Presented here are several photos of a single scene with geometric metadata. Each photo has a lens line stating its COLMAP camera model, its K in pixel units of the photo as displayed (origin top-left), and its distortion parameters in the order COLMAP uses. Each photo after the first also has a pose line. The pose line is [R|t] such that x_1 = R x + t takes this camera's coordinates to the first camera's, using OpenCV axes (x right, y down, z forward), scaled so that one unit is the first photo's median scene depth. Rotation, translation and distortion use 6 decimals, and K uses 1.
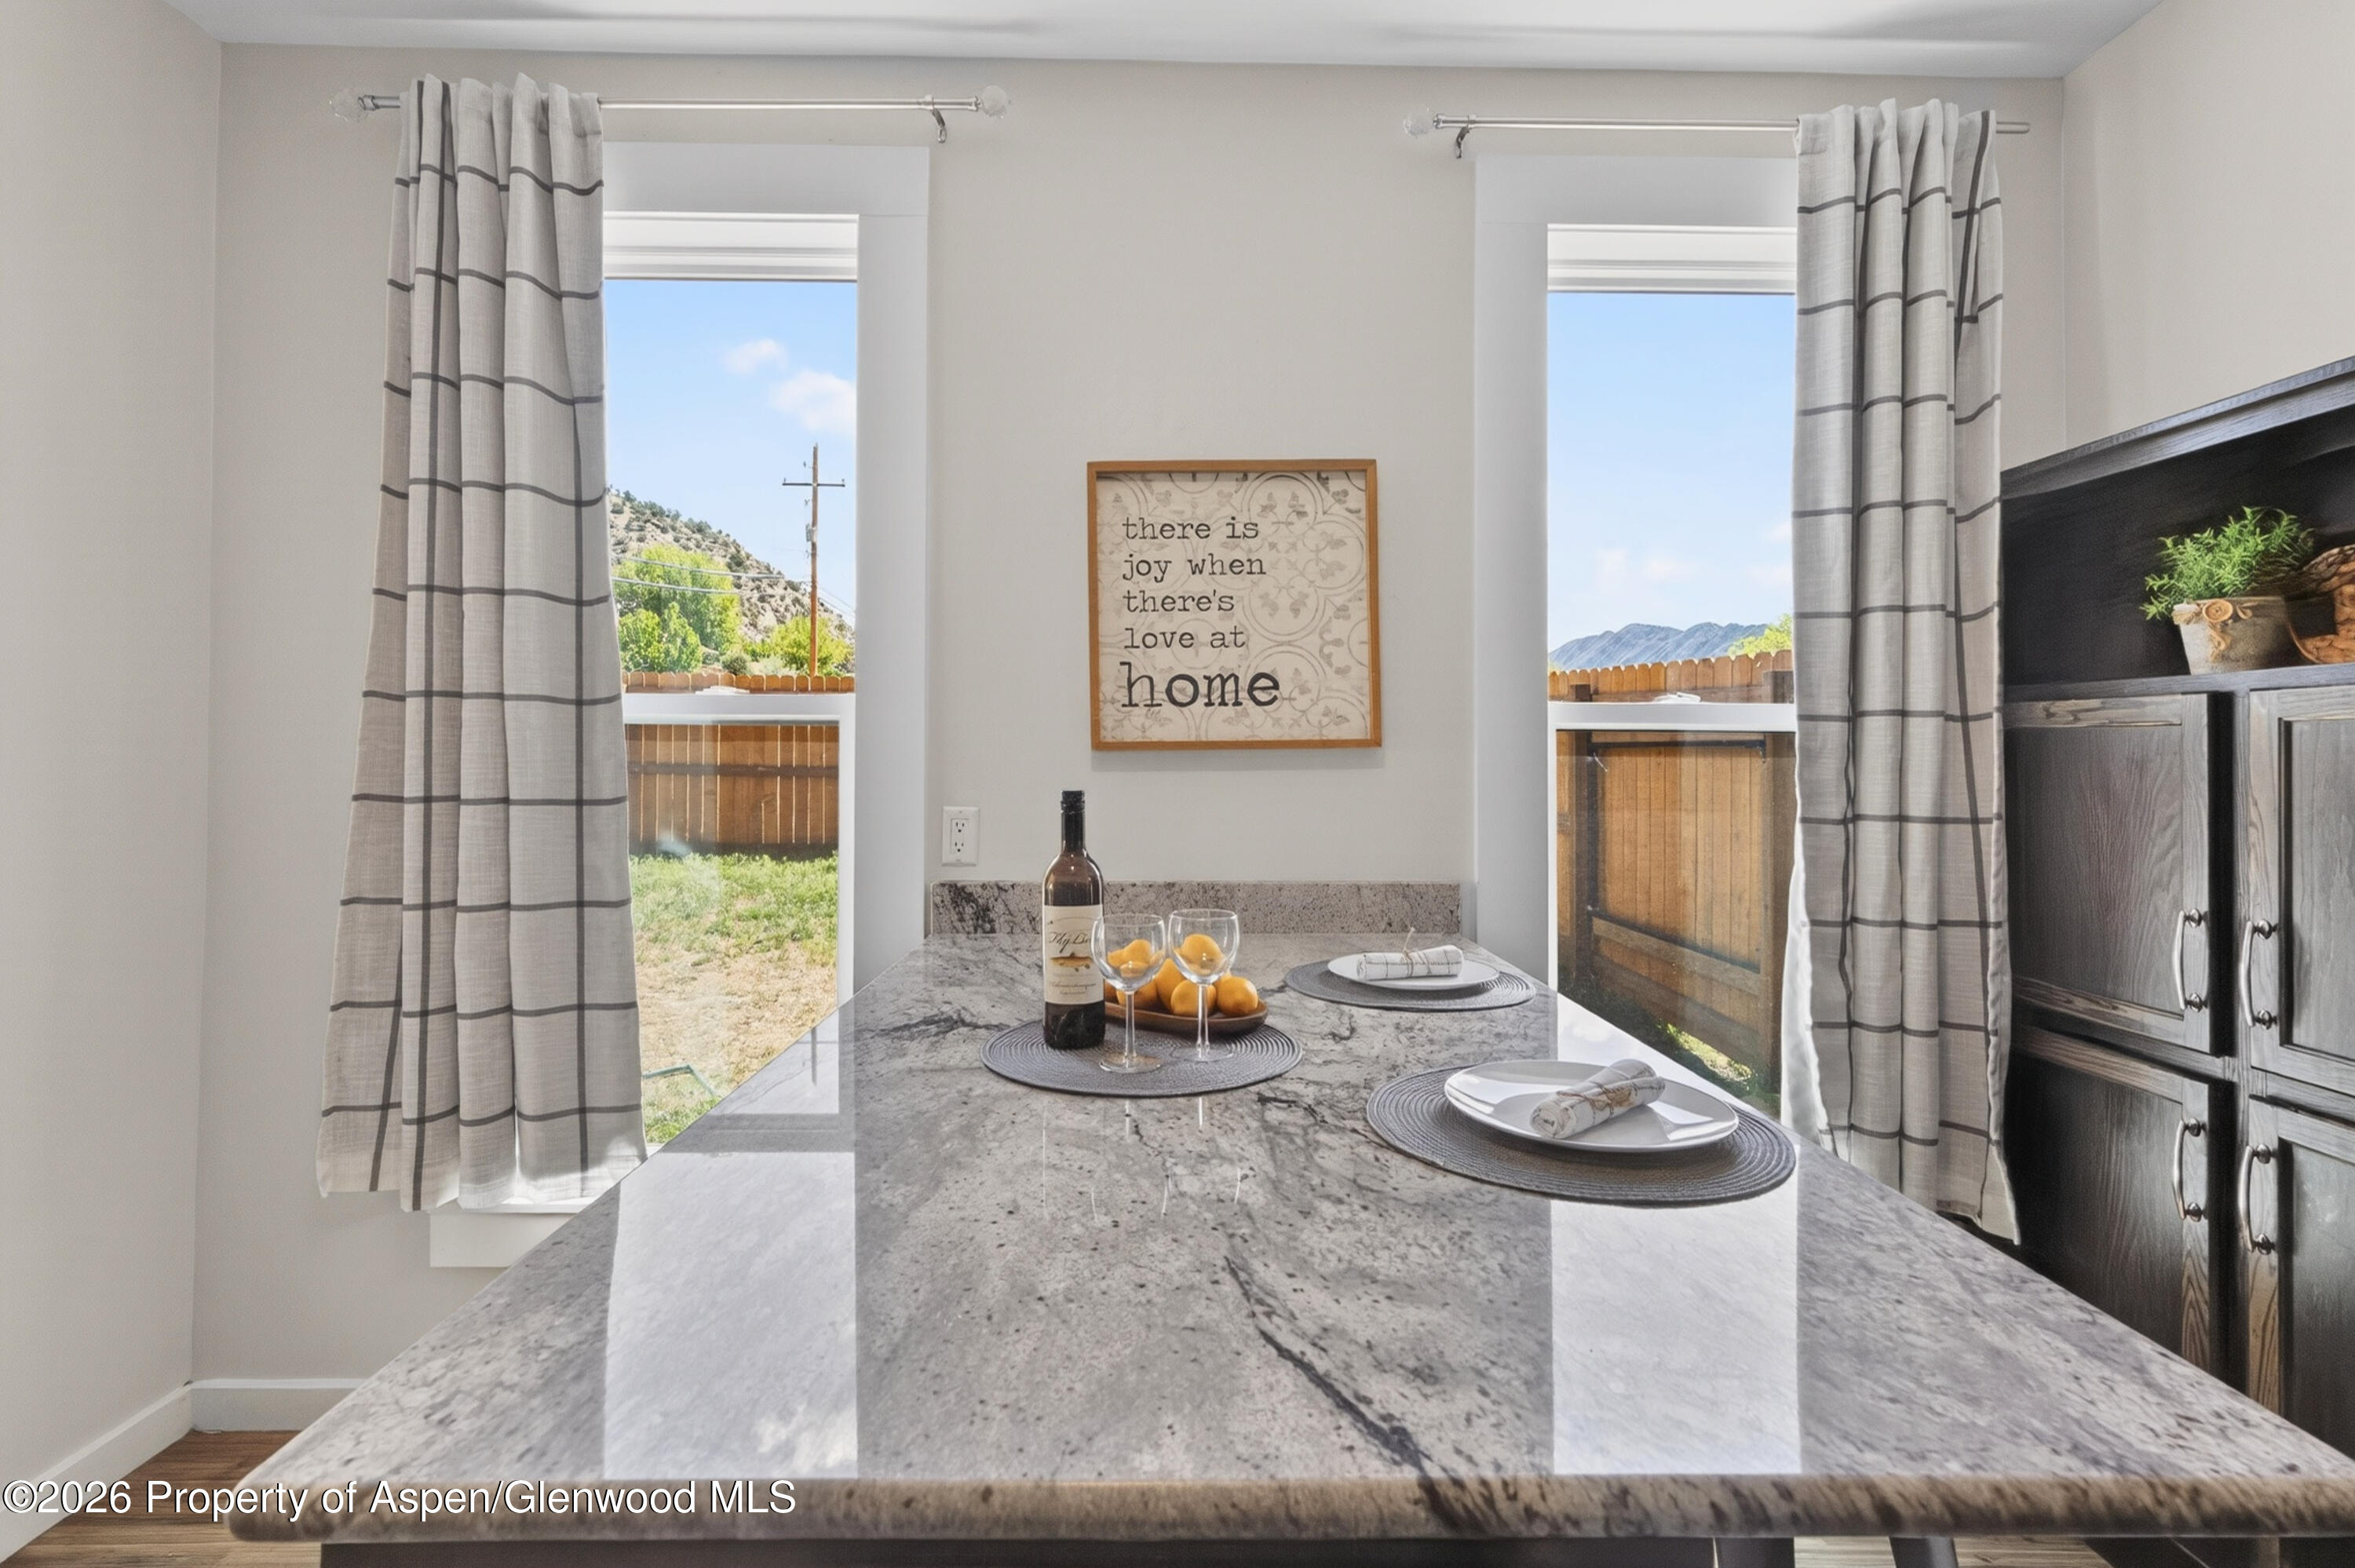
lens RADIAL K [[1074.9, 0, 1178.1], [0, 1074.9, 739.8], [0, 0, 1]] dist [0.009256, -0.001238]
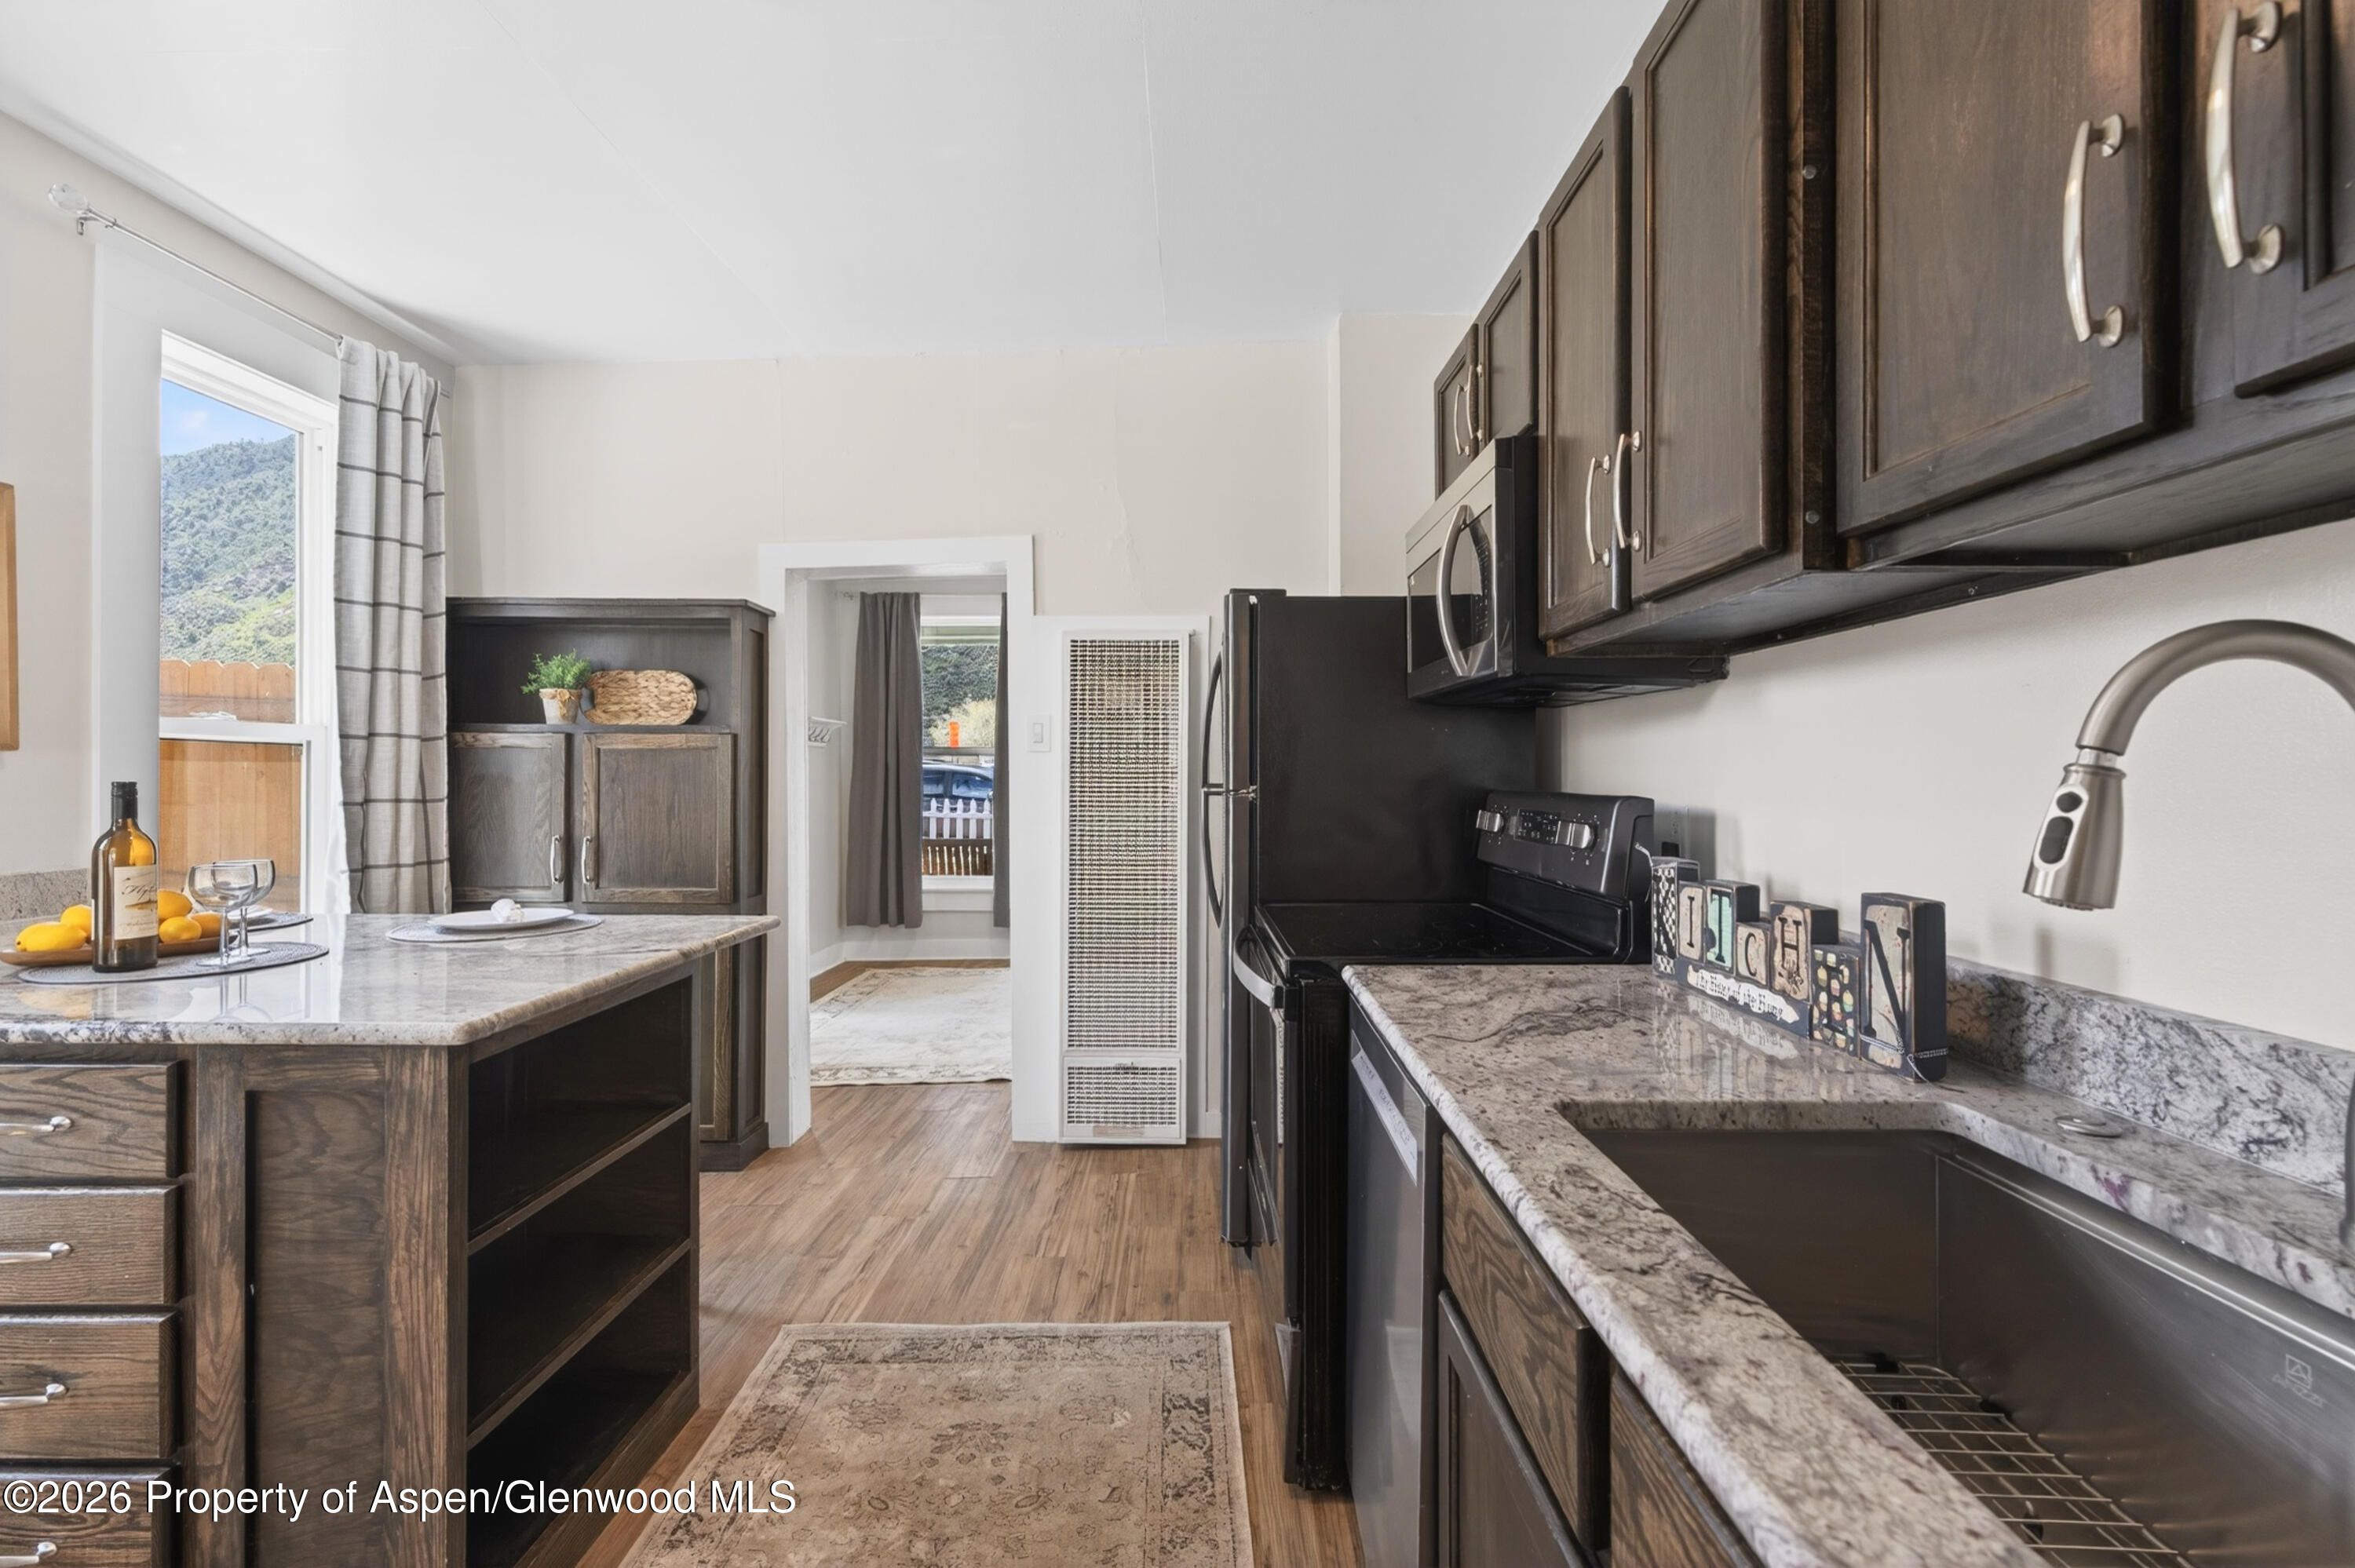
lens RADIAL K [[1074.9, 0, 1176.1], [0, 1074.9, 776.0], [0, 0, 1]] dist [0.009256, -0.001238]
pose [[0.037685, -0.003005, 0.999285, -0.902003], [-0.019634, 0.999800, 0.003747, 0.006756], [-0.999097, -0.019761, 0.037618, -0.228185]]
